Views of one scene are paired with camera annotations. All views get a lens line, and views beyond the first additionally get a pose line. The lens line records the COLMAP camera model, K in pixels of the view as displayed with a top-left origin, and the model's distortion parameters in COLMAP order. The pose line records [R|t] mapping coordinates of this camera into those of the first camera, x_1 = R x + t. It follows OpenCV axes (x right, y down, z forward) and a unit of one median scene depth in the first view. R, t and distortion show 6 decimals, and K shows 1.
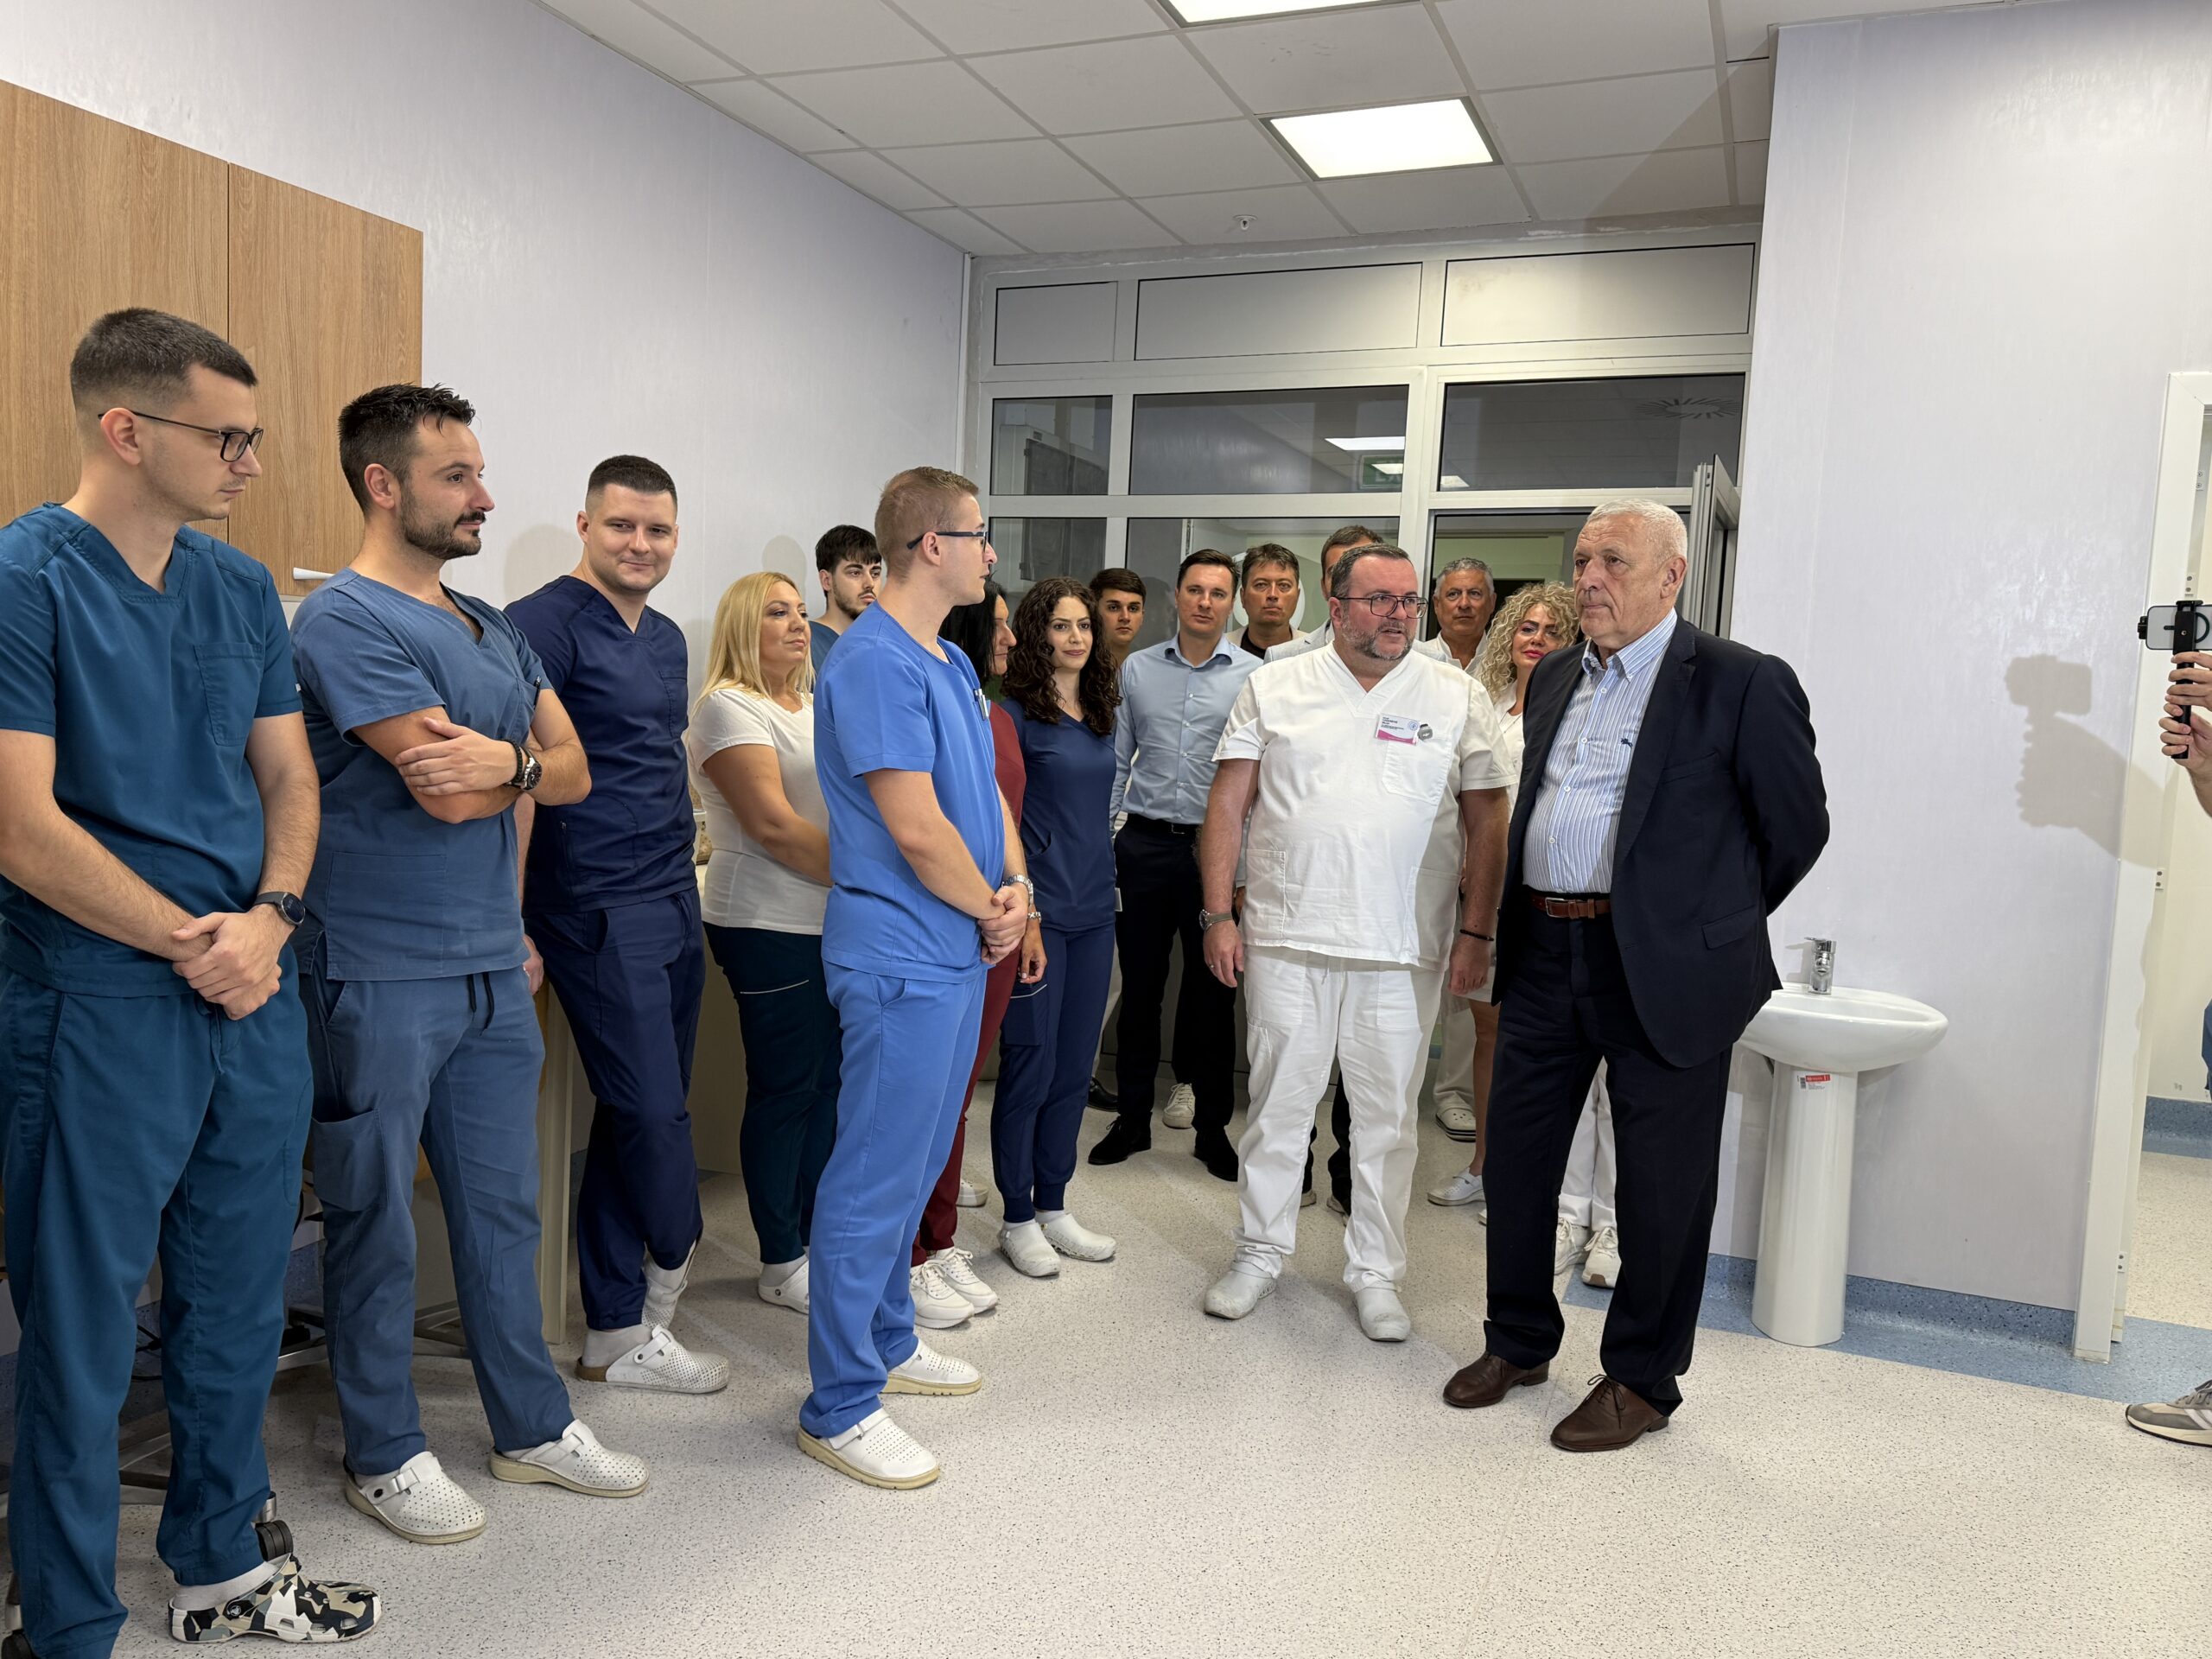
lens RADIAL K [[1685.6, 0, 1109.0], [0, 1685.6, 861.2], [0, 0, 1]] dist [0.046539, -0.049699]
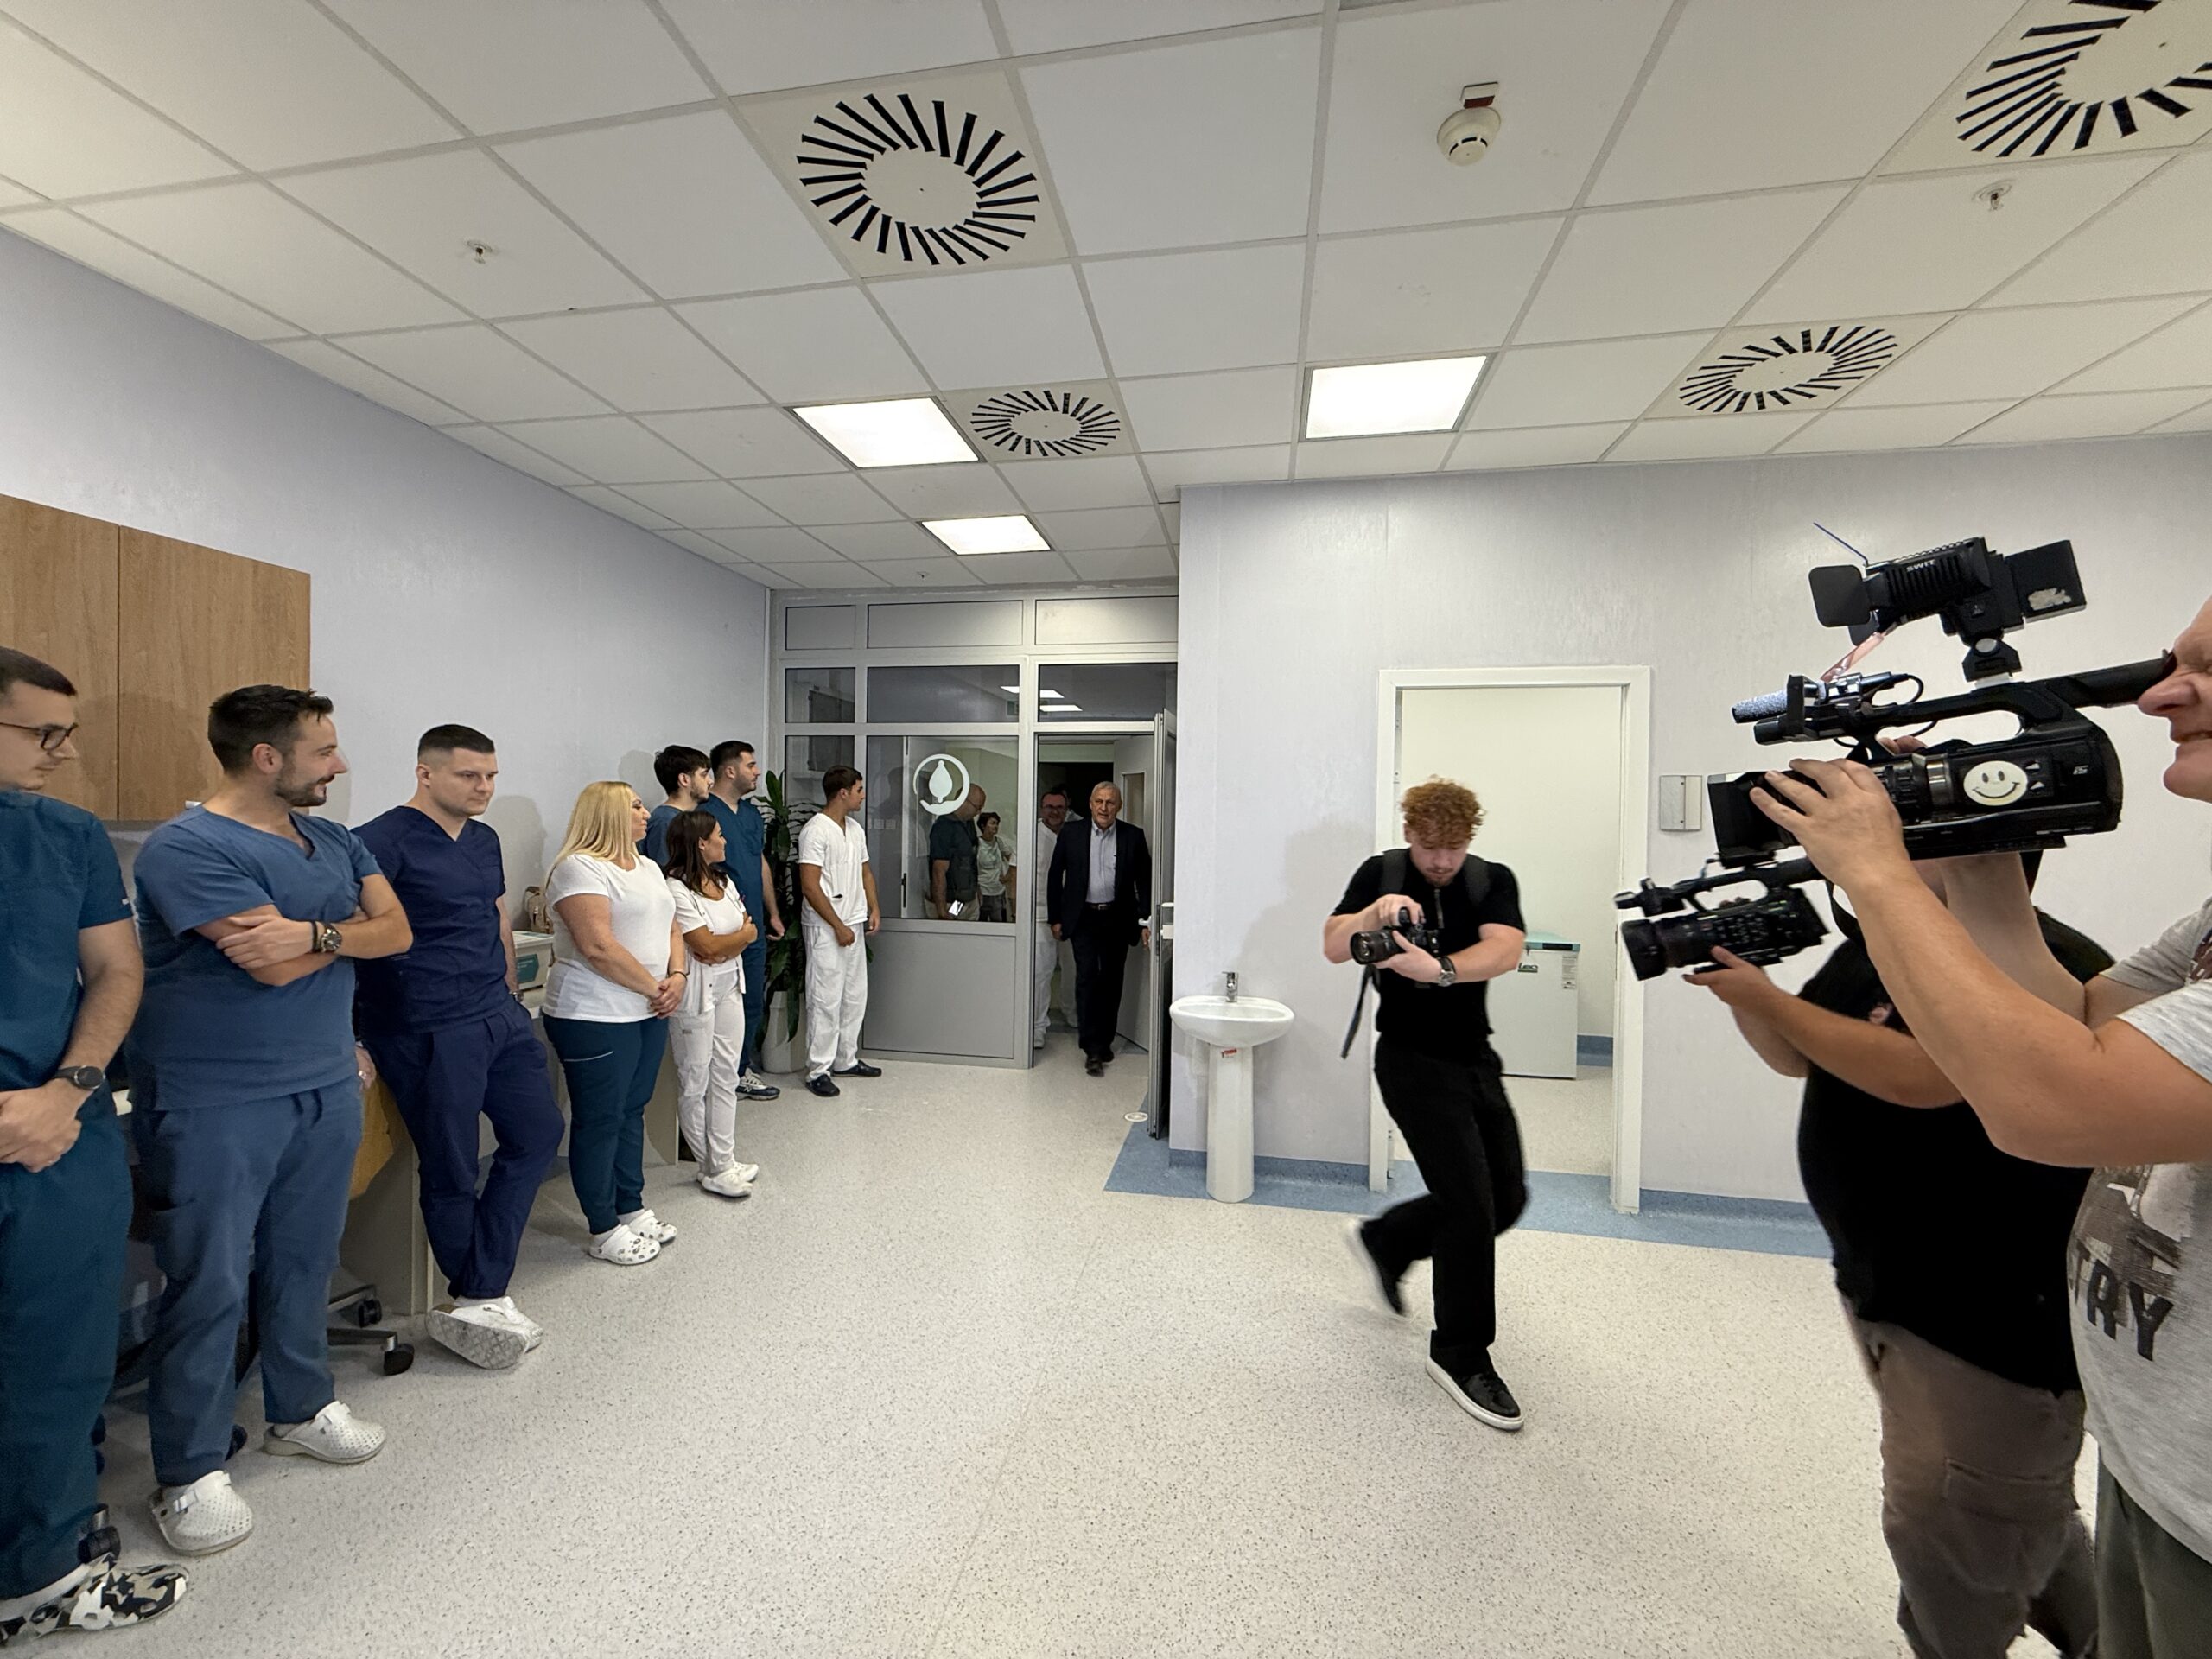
lens RADIAL K [[887.5, 0, 1112.2], [0, 887.5, 832.0], [0, 0, 1]] dist [-0.000828, -0.000303]
pose [[0.977646, -0.031273, 0.207918, 0.118571], [0.046489, 0.996554, -0.068700, -0.051534], [-0.205053, 0.076830, 0.975731, 0.097367]]
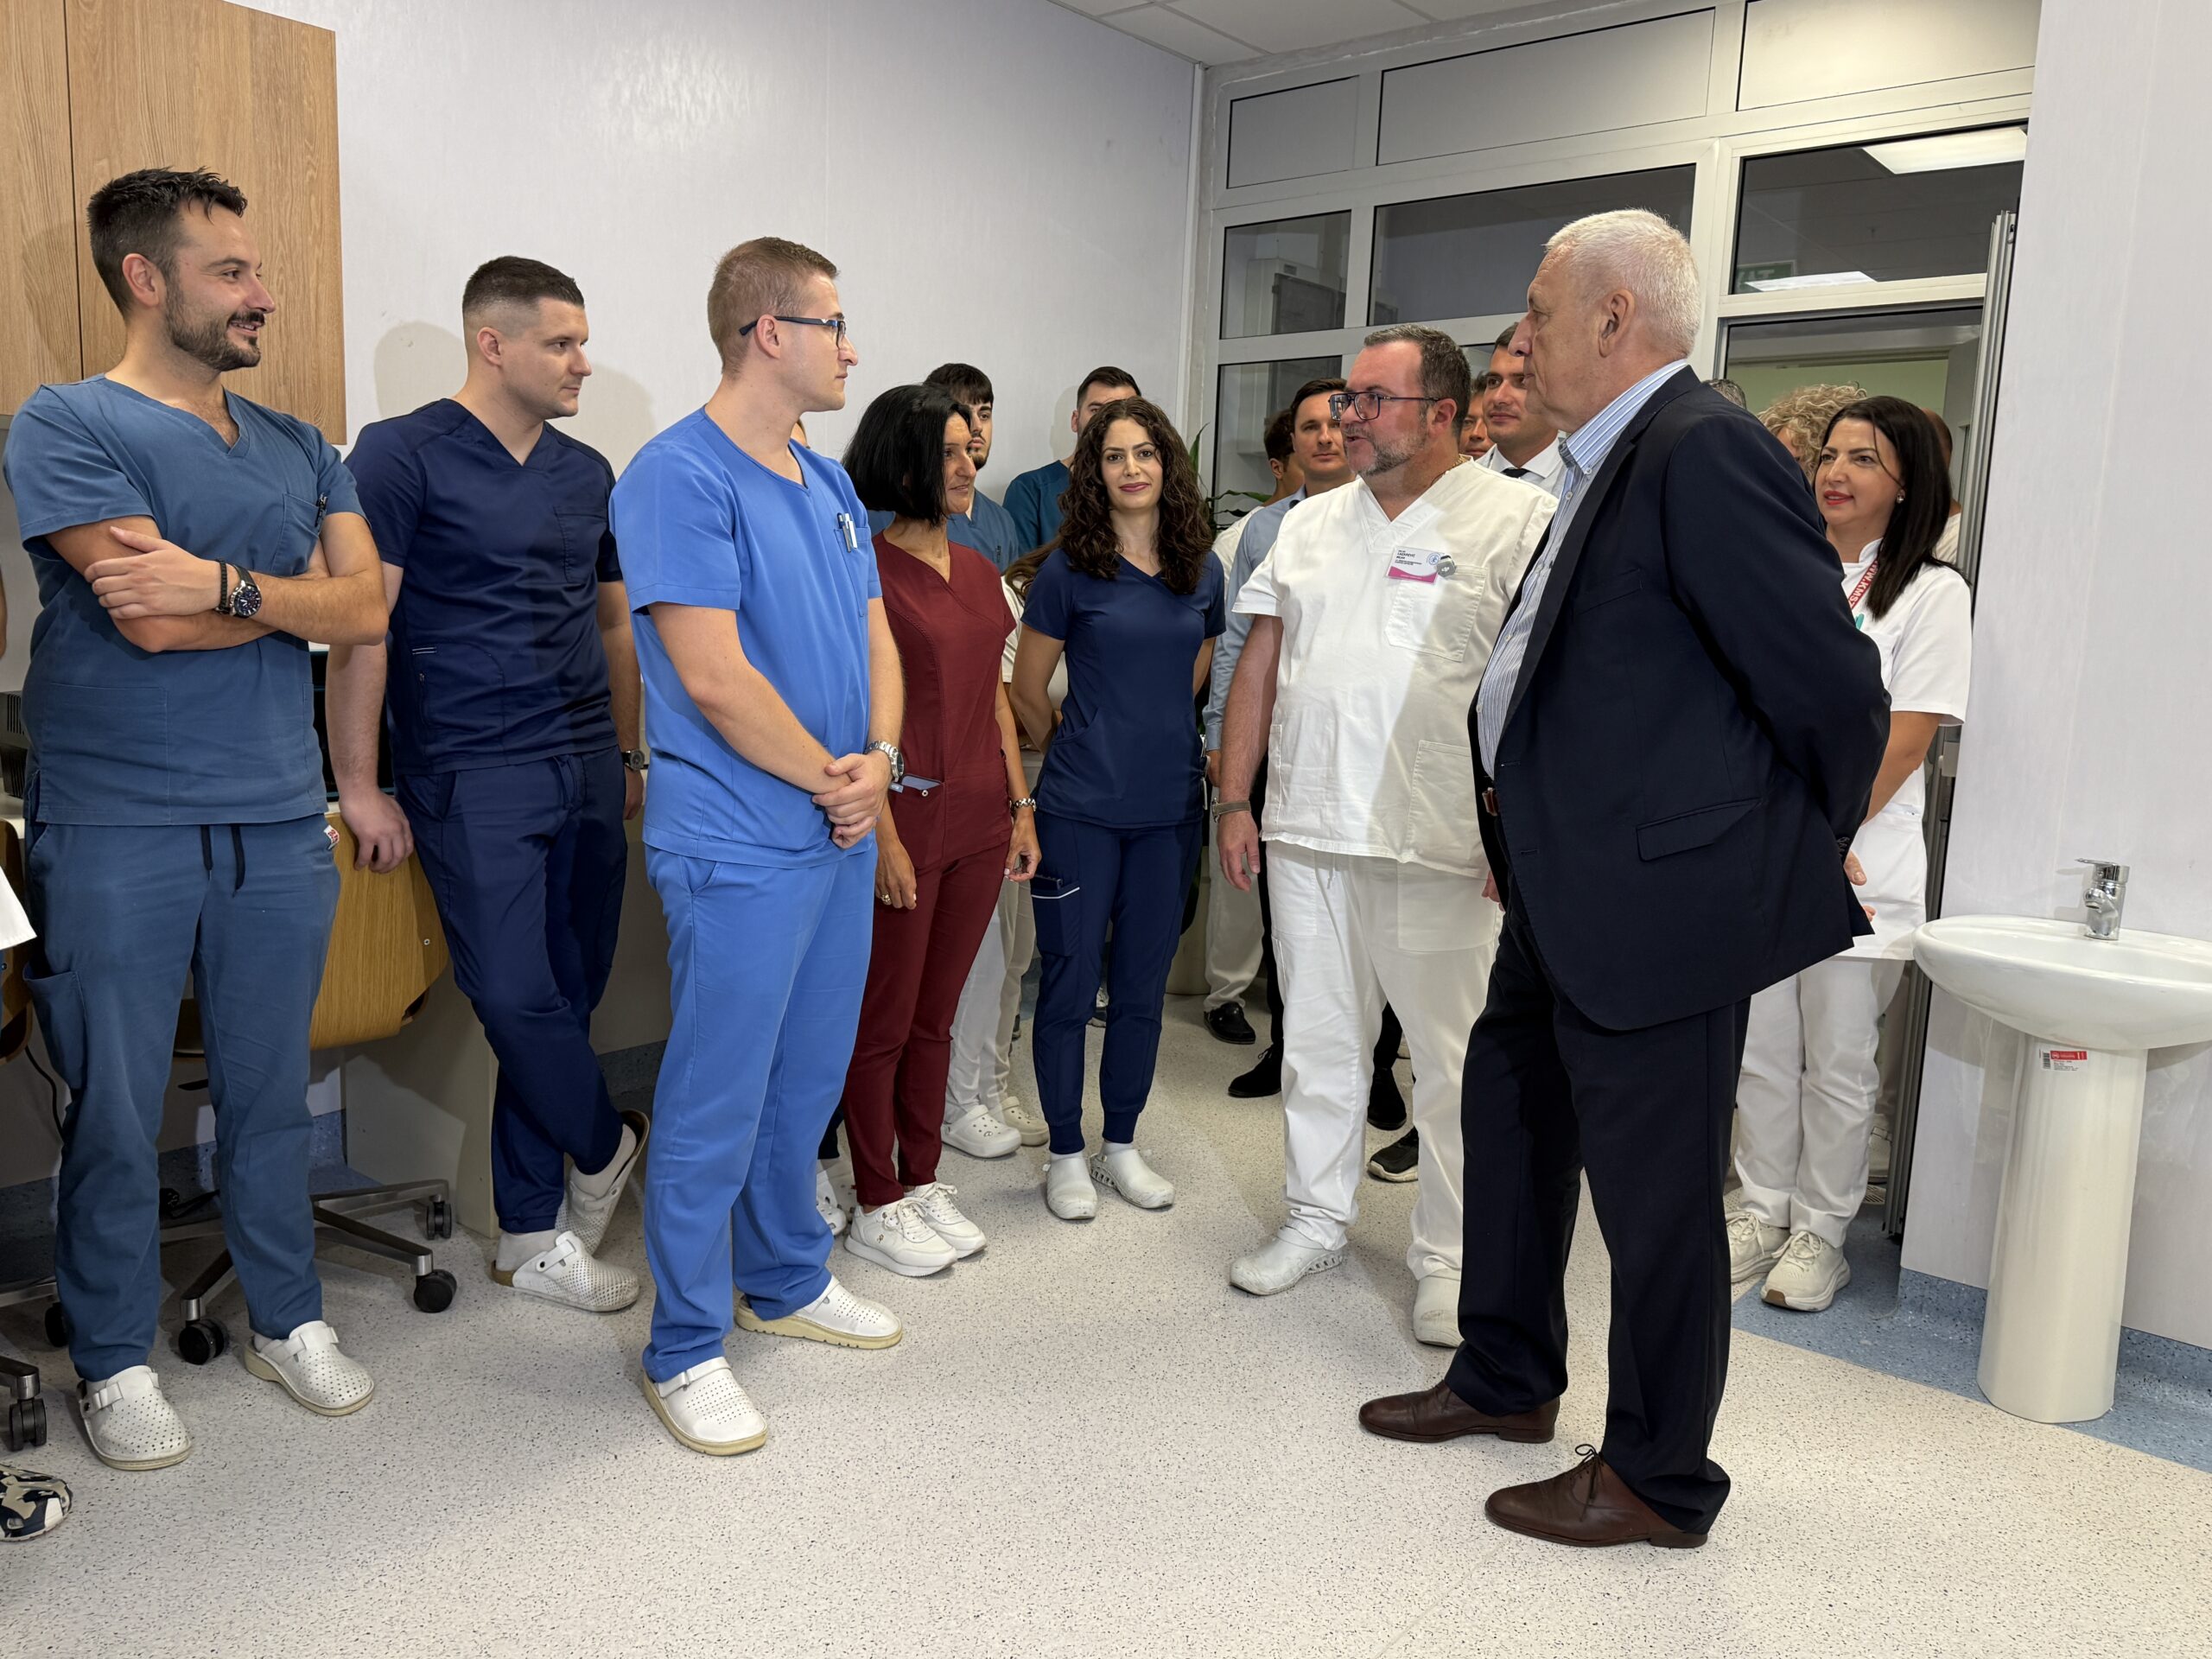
lens RADIAL K [[1685.6, 0, 1102.0], [0, 1685.6, 829.1], [0, 0, 1]] dist [0.046539, -0.049699]
pose [[0.952949, 0.032604, -0.301373, 0.272750], [-0.021632, 0.998979, 0.039674, 0.015161], [0.302358, -0.031288, 0.952681, 0.224913]]
